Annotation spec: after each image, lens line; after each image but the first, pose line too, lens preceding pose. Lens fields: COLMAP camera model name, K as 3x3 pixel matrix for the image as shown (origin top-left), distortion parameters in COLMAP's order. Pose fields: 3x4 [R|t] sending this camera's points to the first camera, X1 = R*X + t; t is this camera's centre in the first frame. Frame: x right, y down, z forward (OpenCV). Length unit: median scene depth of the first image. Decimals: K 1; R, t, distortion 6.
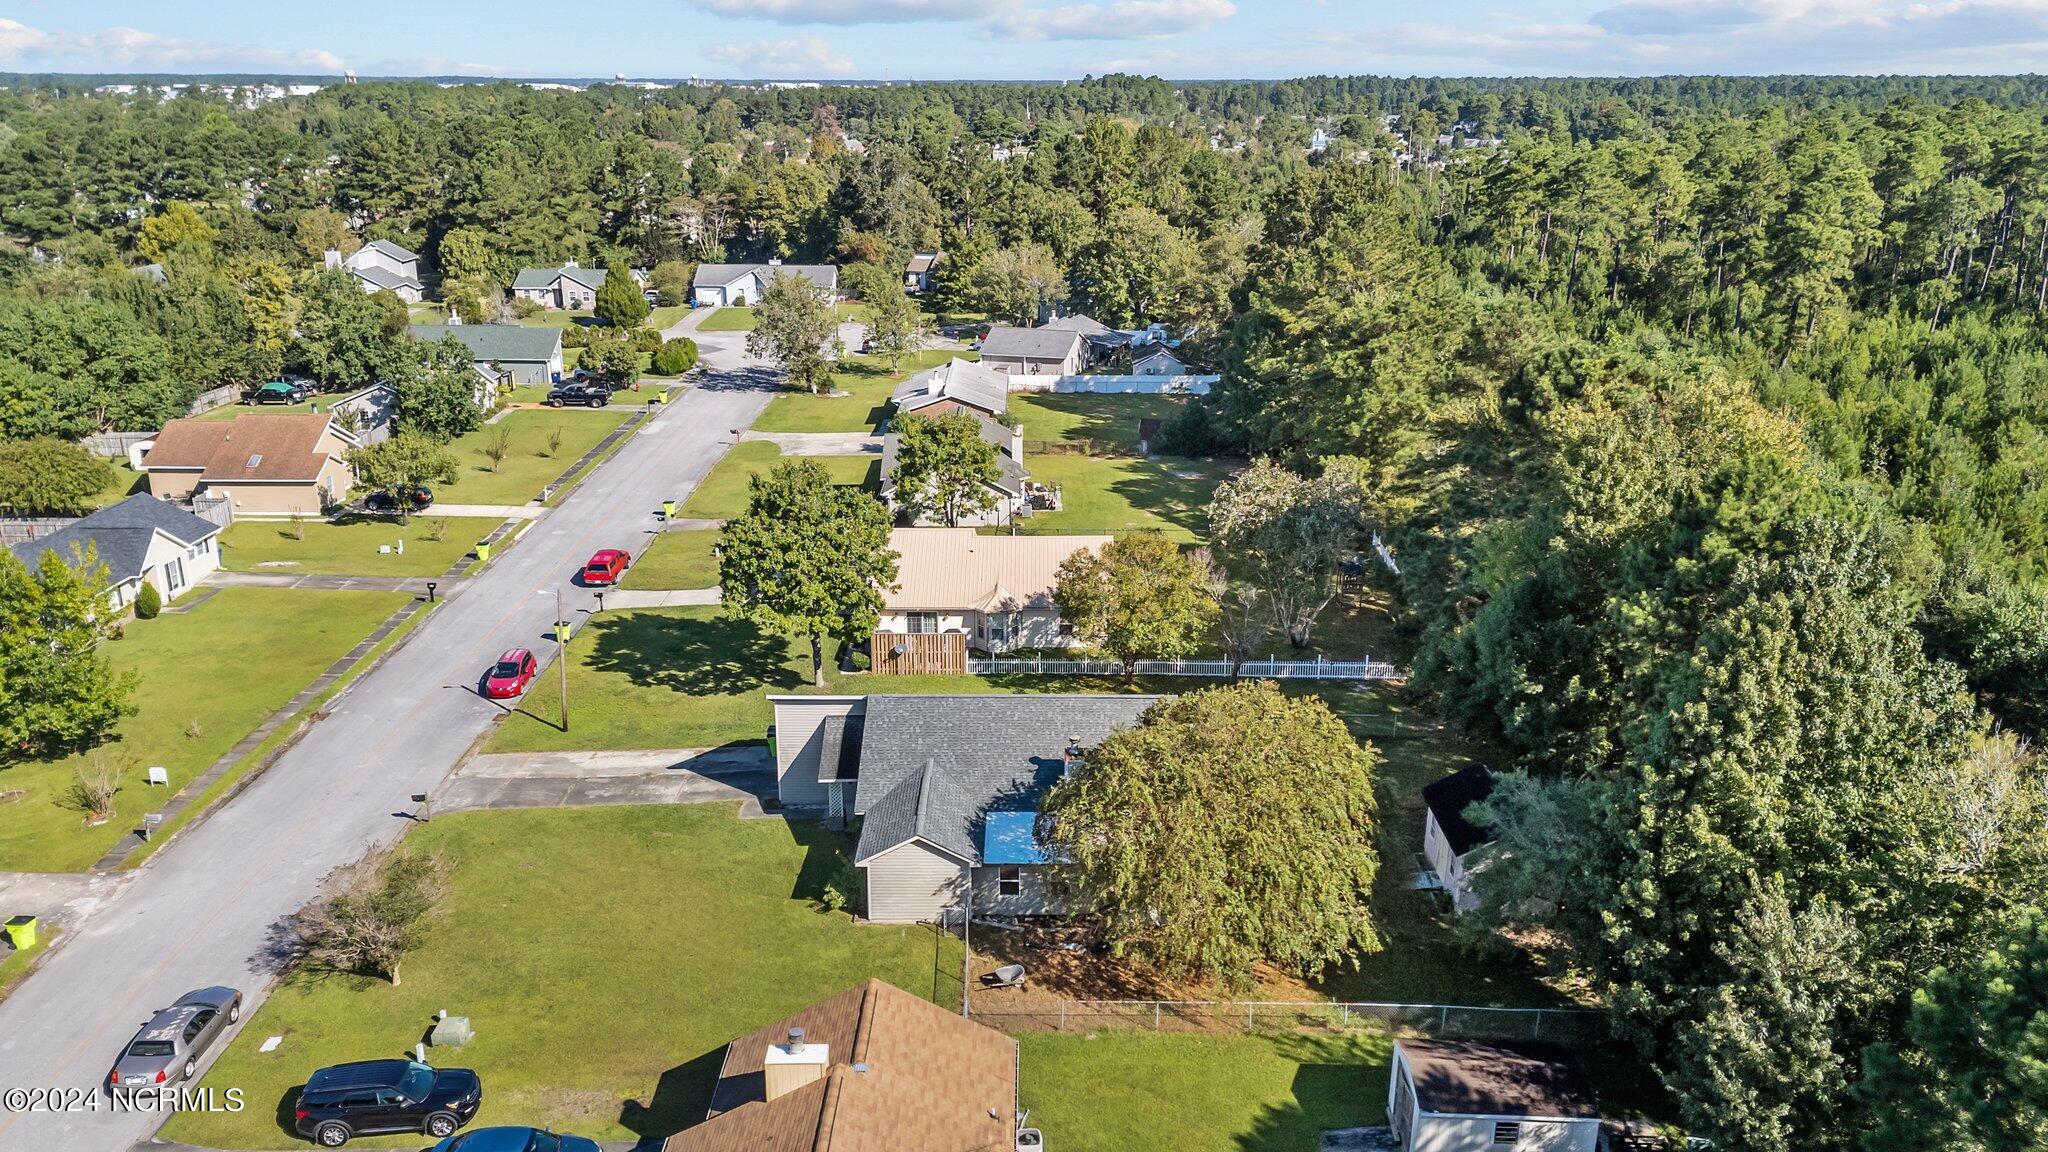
lens RADIAL K [[1576.0, 0, 1011.5], [0, 1576.0, 518.9], [0, 0, 1]] dist [0.027393, -0.004344]
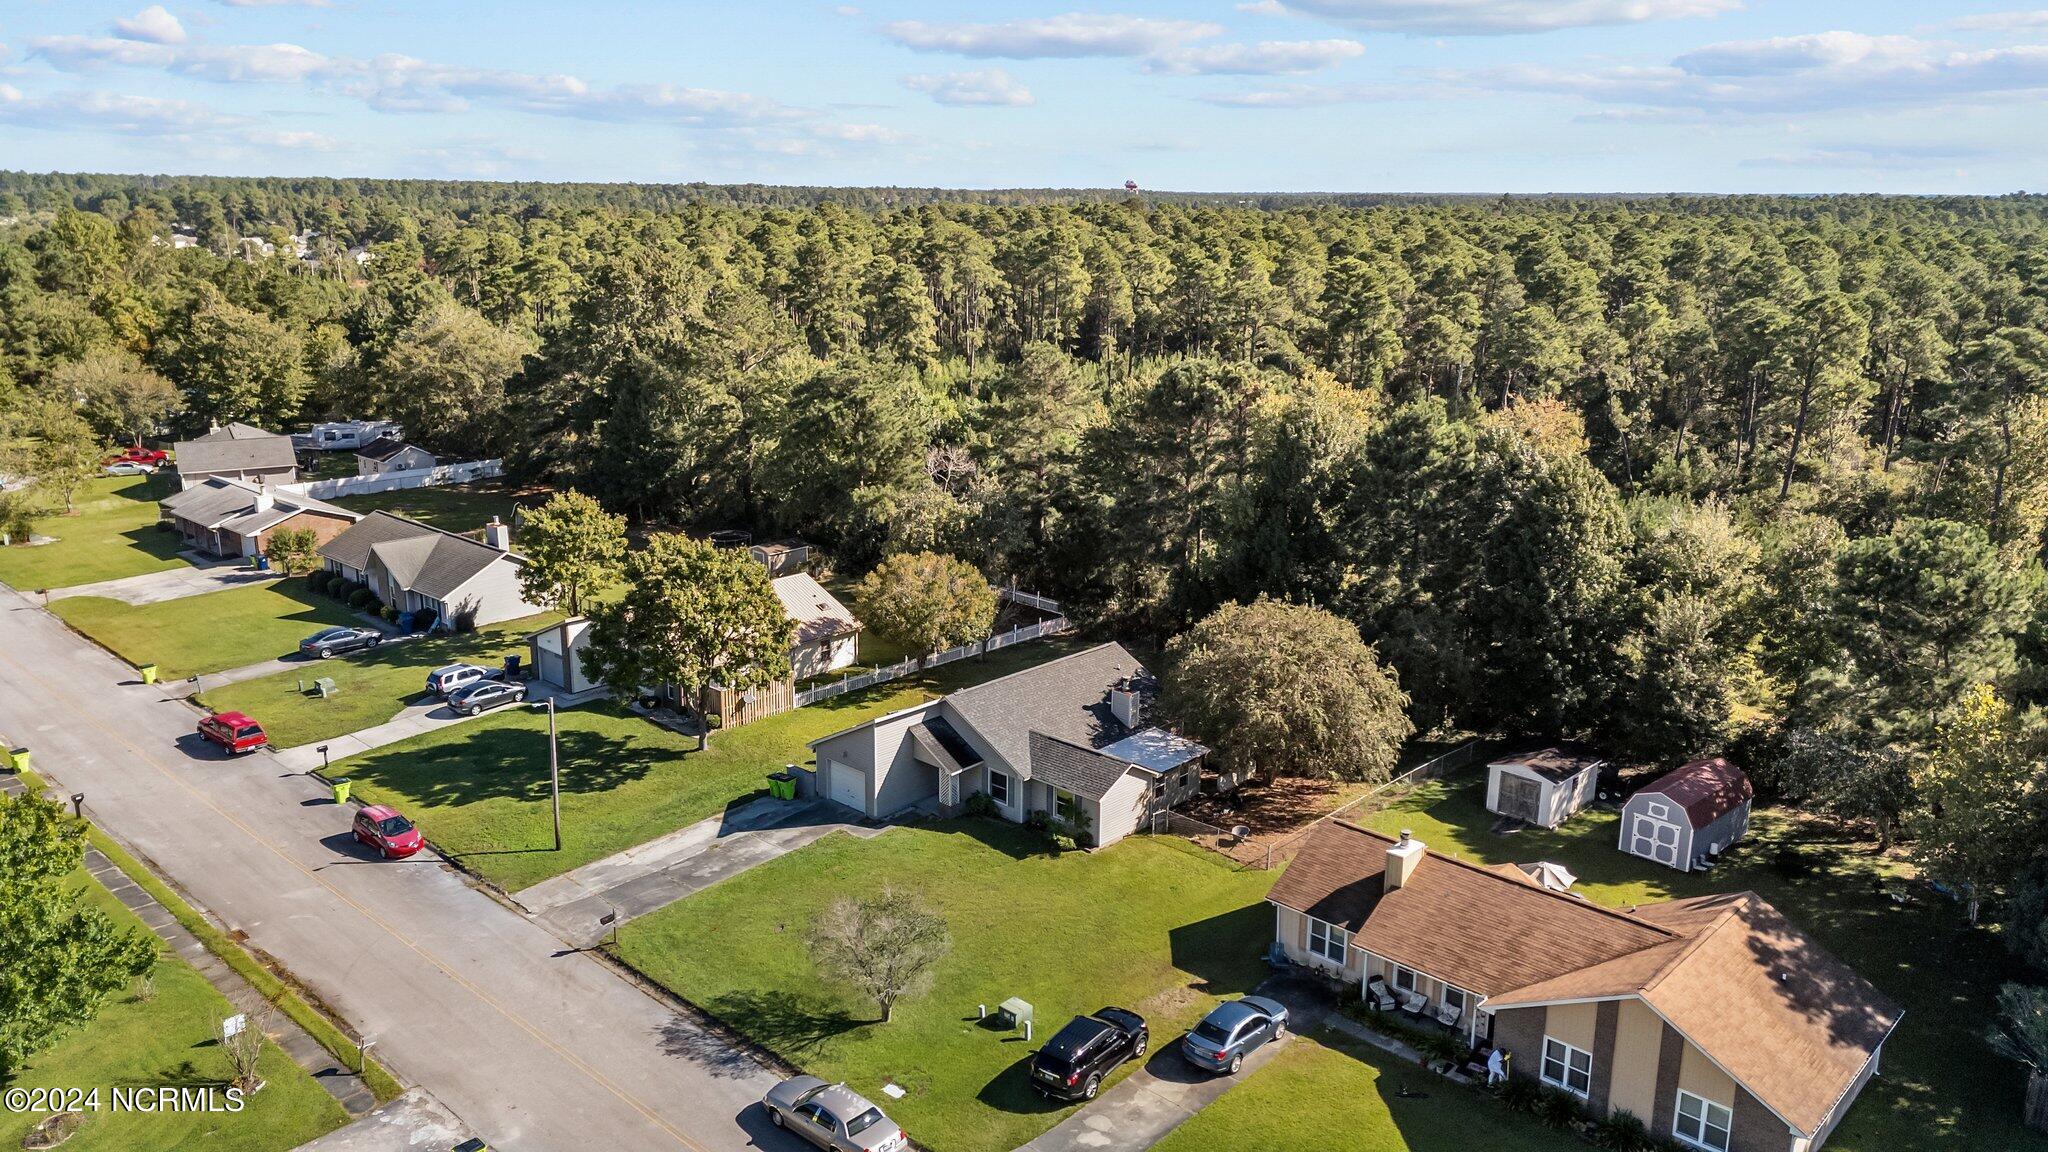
lens RADIAL K [[1495.4, 0, 1024.0], [0, 1495.4, 576.0], [0, 0, 1]] dist [0.105051, -0.129874]
pose [[0.673678, -0.174915, 0.718027, -0.820337], [0.187213, 0.980287, 0.063153, -0.034656], [-0.714919, 0.091880, 0.693144, 0.184693]]
